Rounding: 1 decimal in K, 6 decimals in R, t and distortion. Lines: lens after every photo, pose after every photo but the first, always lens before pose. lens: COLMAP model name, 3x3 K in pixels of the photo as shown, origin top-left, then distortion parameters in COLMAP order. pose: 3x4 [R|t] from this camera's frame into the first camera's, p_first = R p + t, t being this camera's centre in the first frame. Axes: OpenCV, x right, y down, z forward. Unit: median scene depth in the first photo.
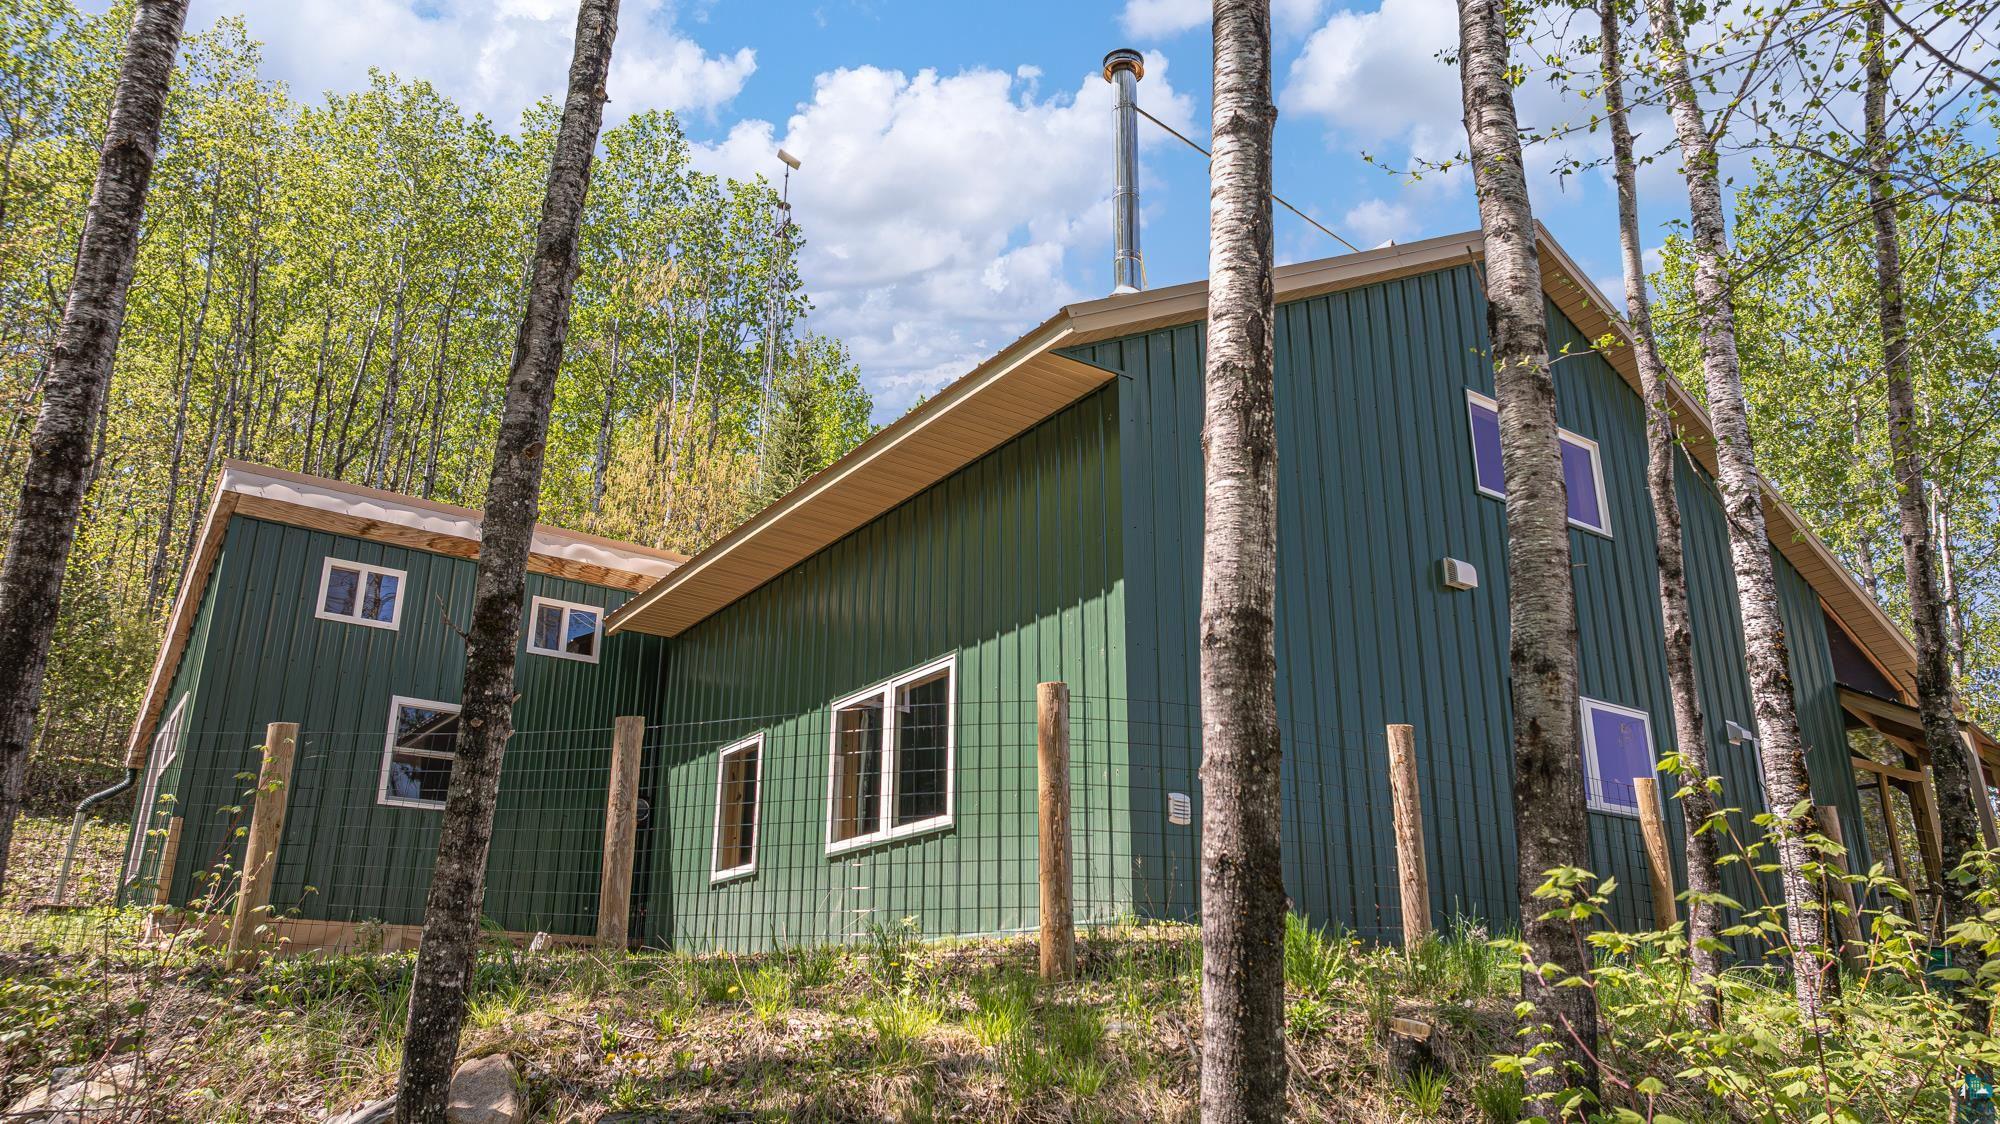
lens RADIAL K [[1411.6, 0, 1006.6], [0, 1411.6, 555.6], [0, 0, 1]] dist [-0.032721, 0.040440]
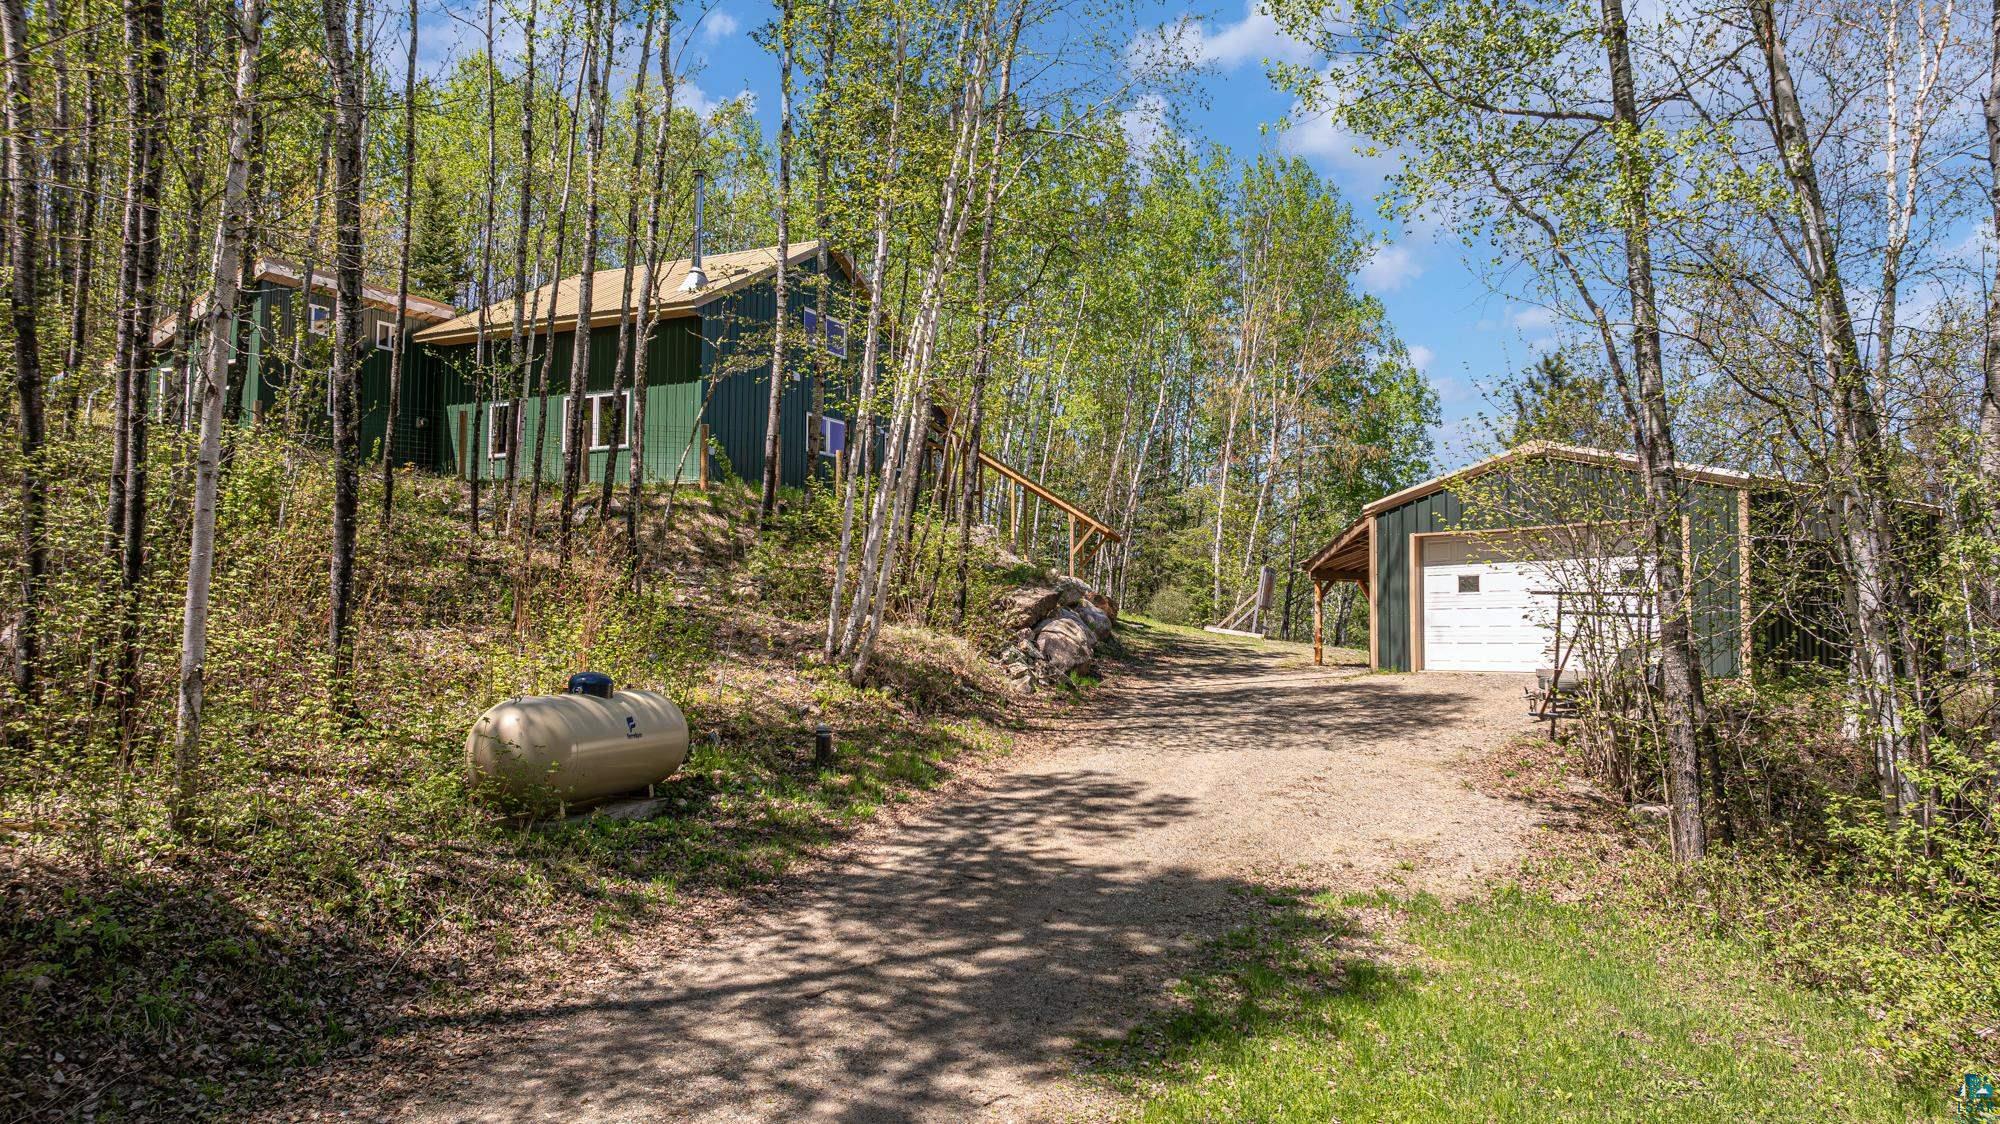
lens RADIAL K [[1411.6, 0, 1006.6], [0, 1411.6, 555.6], [0, 0, 1]] dist [-0.032721, 0.040440]
pose [[0.877138, 0.029582, 0.479327, -0.549633], [-0.164098, 0.956486, 0.241258, -0.322859], [-0.451332, -0.290273, 0.843825, -1.422948]]
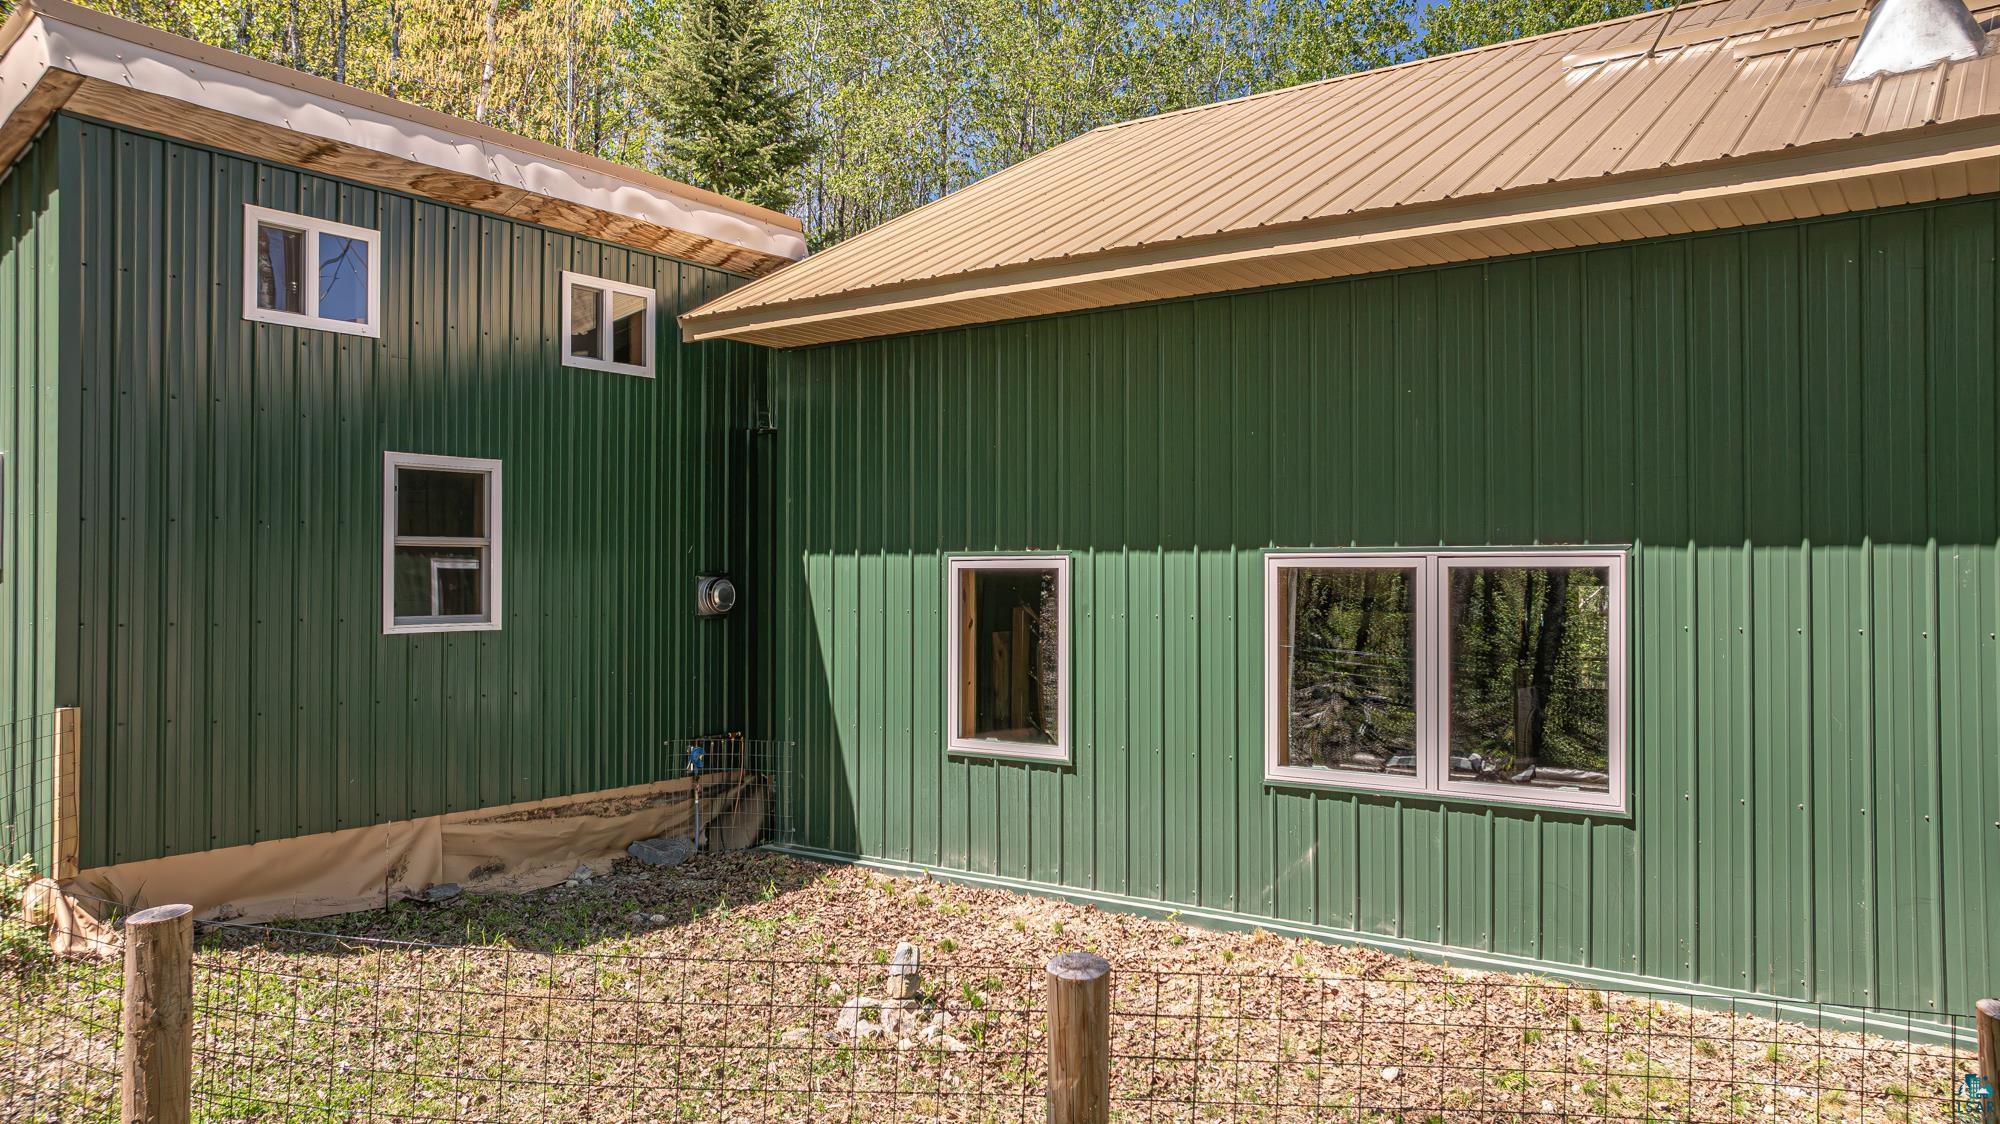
lens RADIAL K [[1395.0, 0, 1000.0], [0, 1395.0, 562.0], [0, 0, 1]] dist [-0.007256, 0.002656]
pose [[0.949213, 0.003800, 0.314613, -0.375525], [-0.108205, 0.942879, 0.315074, -0.070343], [-0.295444, -0.333115, 0.895403, 0.379234]]
